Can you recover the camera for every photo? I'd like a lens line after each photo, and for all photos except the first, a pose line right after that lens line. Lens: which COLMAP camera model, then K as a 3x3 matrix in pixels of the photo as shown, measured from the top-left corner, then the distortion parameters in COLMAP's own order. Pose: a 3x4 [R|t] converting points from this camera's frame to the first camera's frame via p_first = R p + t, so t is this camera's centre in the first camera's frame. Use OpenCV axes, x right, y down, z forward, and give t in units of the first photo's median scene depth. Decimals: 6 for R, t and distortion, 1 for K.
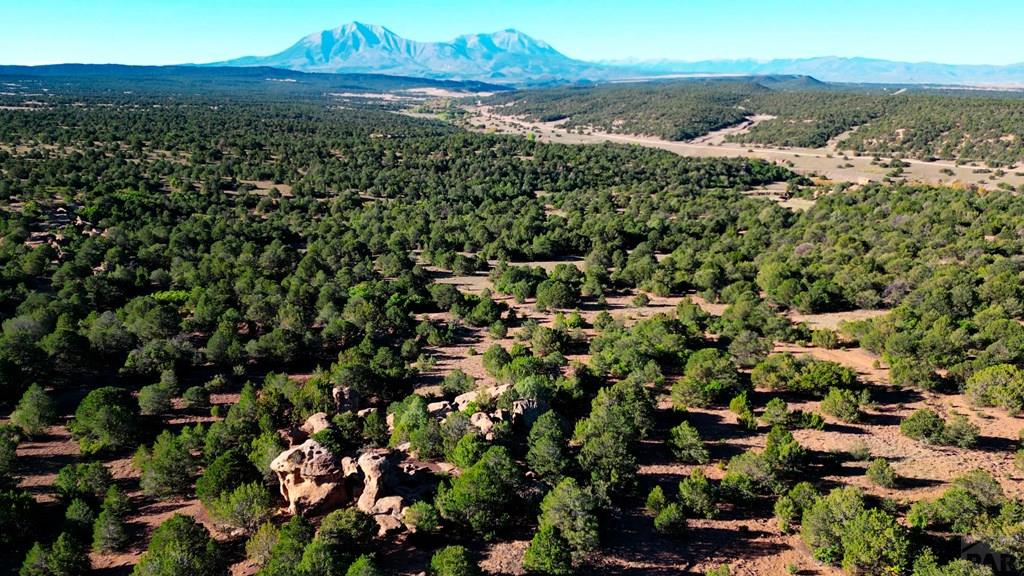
lens RADIAL K [[746.8, 0, 509.4], [0, 746.8, 290.1], [0, 0, 1]] dist [0.087586, -0.093795]
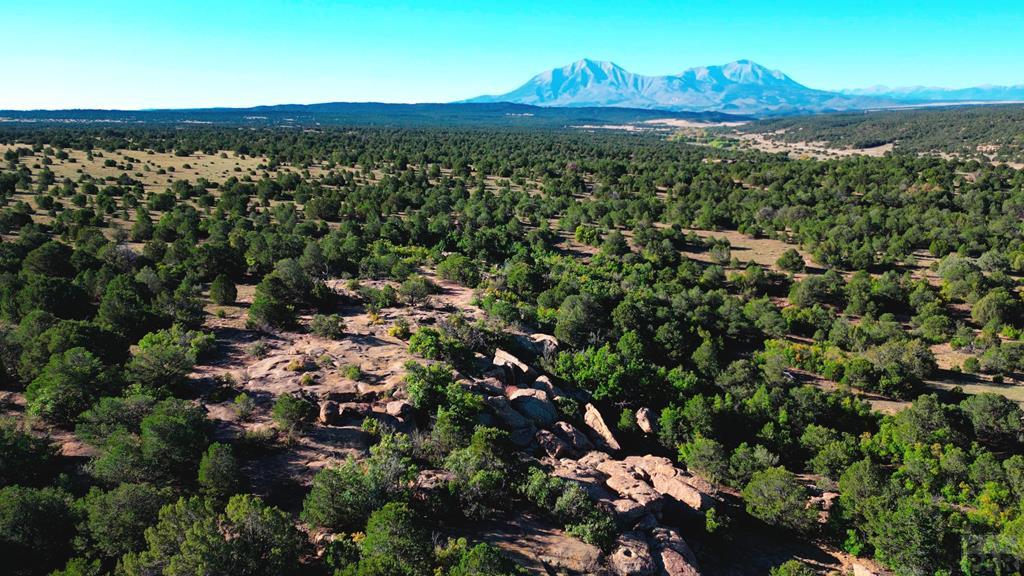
lens RADIAL K [[746.8, 0, 508.9], [0, 746.8, 286.8], [0, 0, 1]] dist [0.087586, -0.093795]
pose [[0.960018, 0.051731, -0.275116, -0.027003], [-0.064802, 0.997150, -0.038629, -0.006428], [0.272333, 0.054913, 0.960635, 0.038655]]
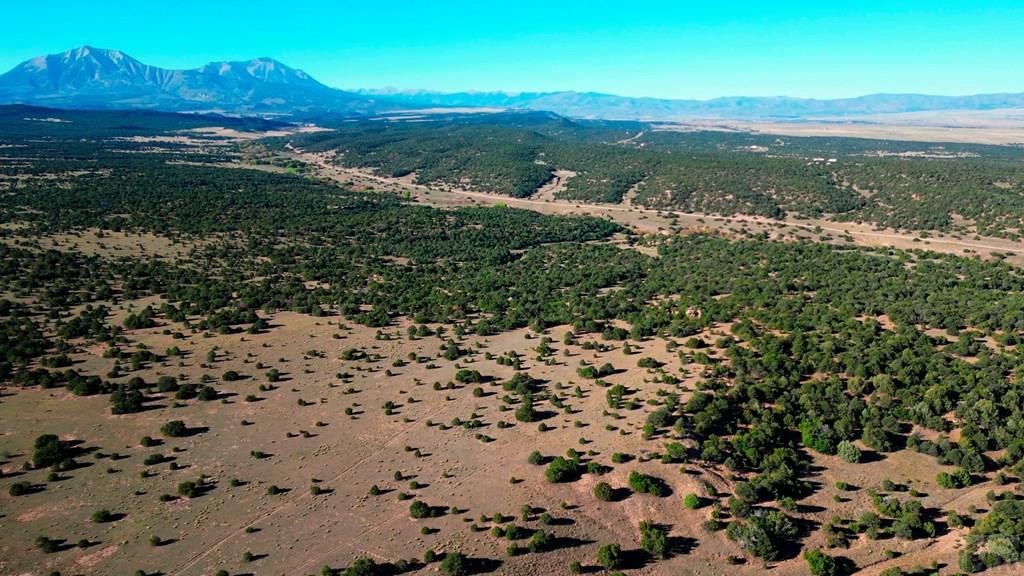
lens RADIAL K [[746.8, 0, 510.4], [0, 746.8, 288.5], [0, 0, 1]] dist [0.087586, -0.093795]
pose [[0.951856, -0.069038, 0.298670, -0.049132], [0.079854, 0.996514, -0.024148, 0.000049], [-0.295962, 0.046835, 0.954051, -0.067088]]
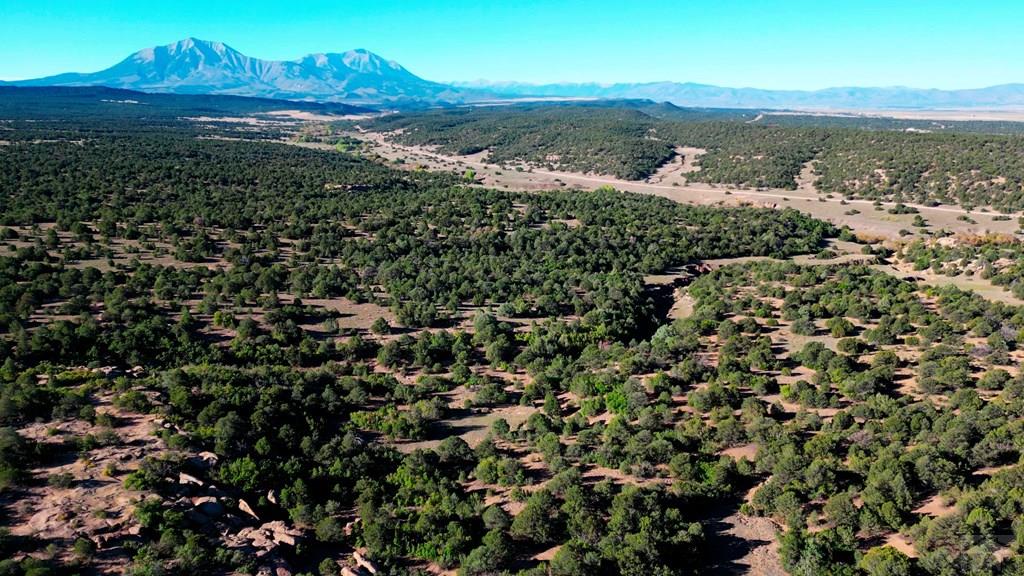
lens RADIAL K [[746.8, 0, 509.9], [0, 746.8, 293.5], [0, 0, 1]] dist [0.087586, -0.093795]
pose [[0.981528, -0.043474, 0.186316, -0.024794], [0.047487, 0.998725, -0.017128, -0.010852], [-0.185334, 0.025659, 0.982341, 0.025352]]
